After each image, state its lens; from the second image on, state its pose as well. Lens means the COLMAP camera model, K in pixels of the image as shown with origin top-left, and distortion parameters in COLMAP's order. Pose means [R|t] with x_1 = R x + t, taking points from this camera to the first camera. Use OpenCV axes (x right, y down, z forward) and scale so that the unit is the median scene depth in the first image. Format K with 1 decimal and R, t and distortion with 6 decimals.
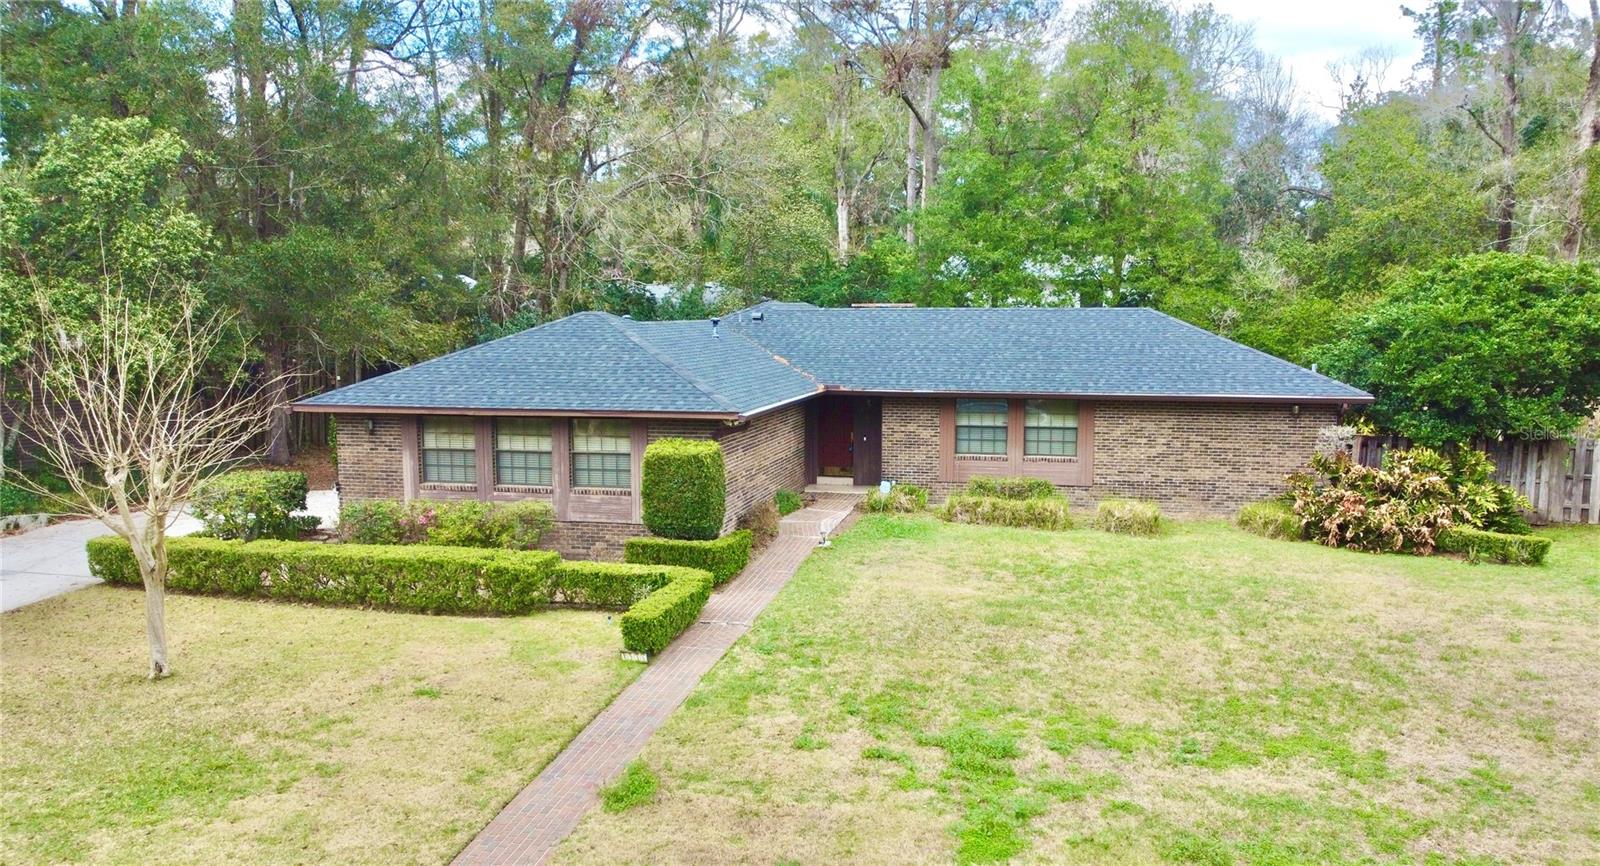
lens RADIAL K [[1236.0, 0, 812.2], [0, 1236.0, 473.4], [0, 0, 1]] dist [-0.001550, 0.001197]
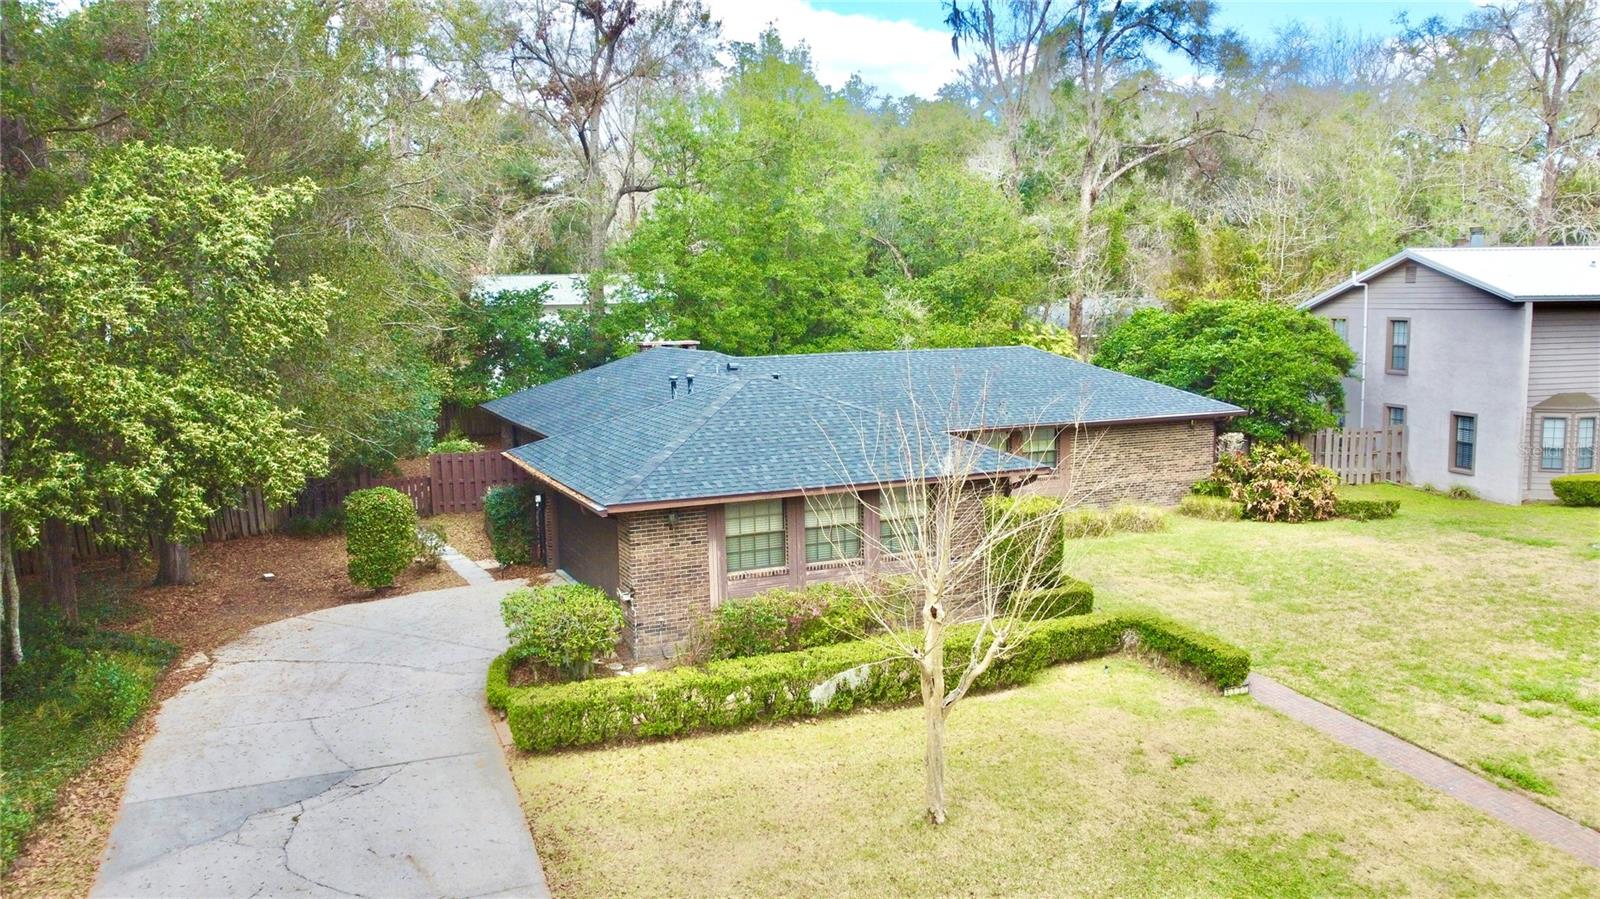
lens RADIAL K [[1204.8, 0, 800.0], [0, 1204.8, 449.5], [0, 0, 1]] dist [0.001462, 0.000354]
pose [[0.794293, -0.086285, 0.601376, -0.785798], [0.094260, 0.995379, 0.018319, -0.093806], [-0.600178, 0.042134, 0.798756, 0.237845]]
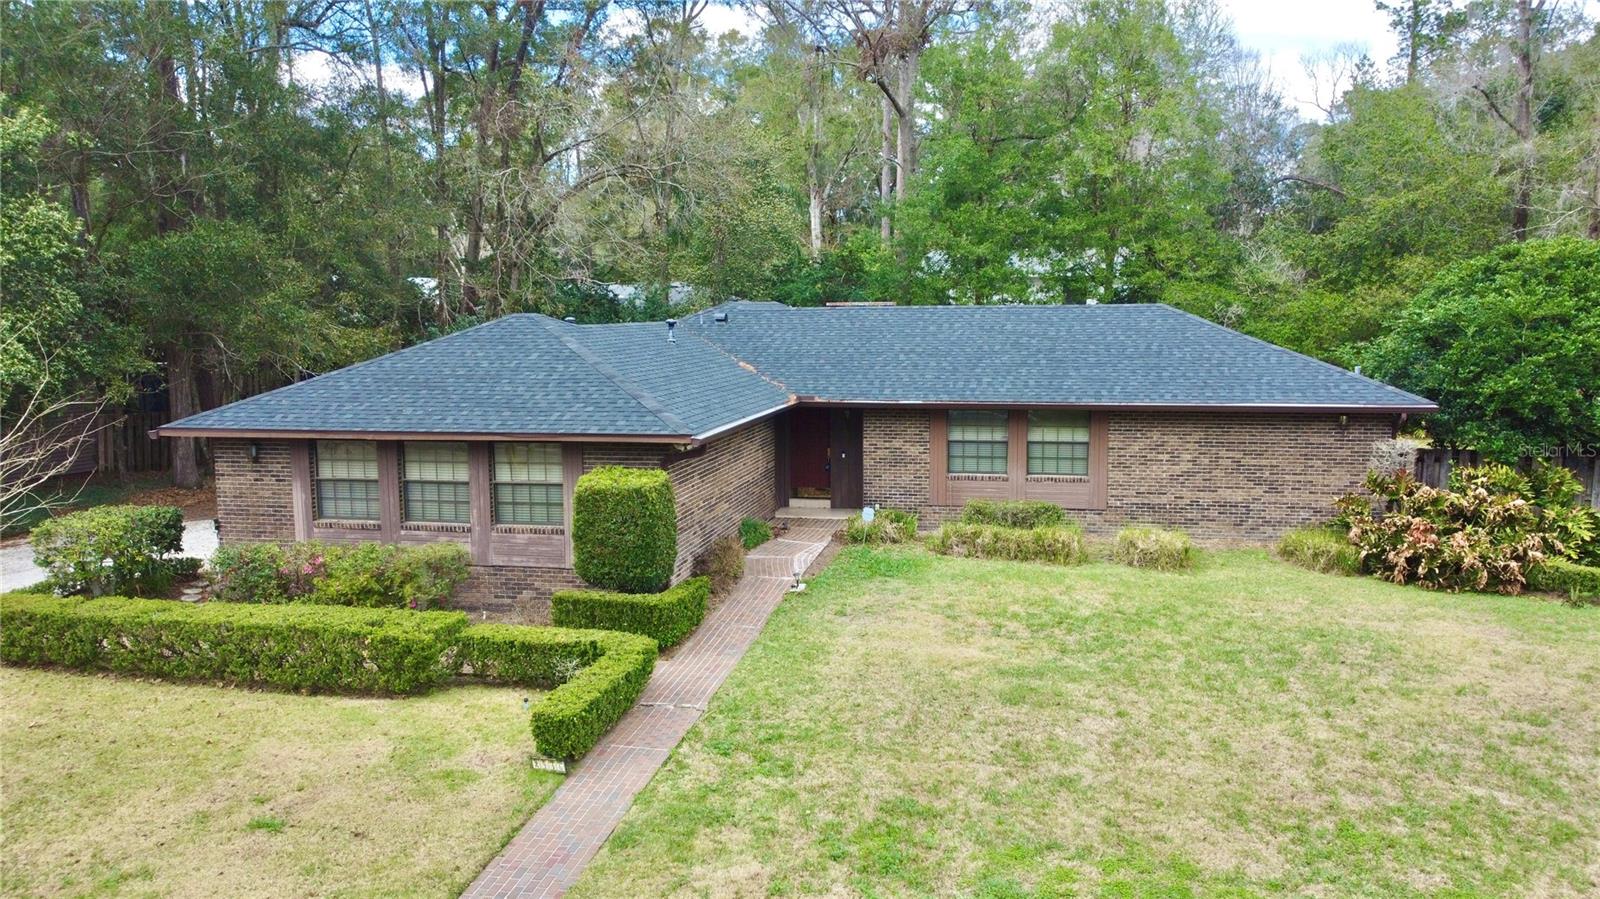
lens RADIAL K [[1204.8, 0, 800.0], [0, 1204.8, 449.5], [0, 0, 1]] dist [0.001462, 0.000354]
pose [[0.999905, -0.009523, 0.009969, 0.003922], [0.009681, 0.999825, -0.015984, -0.023079], [-0.009816, 0.016079, 0.999823, 0.176187]]
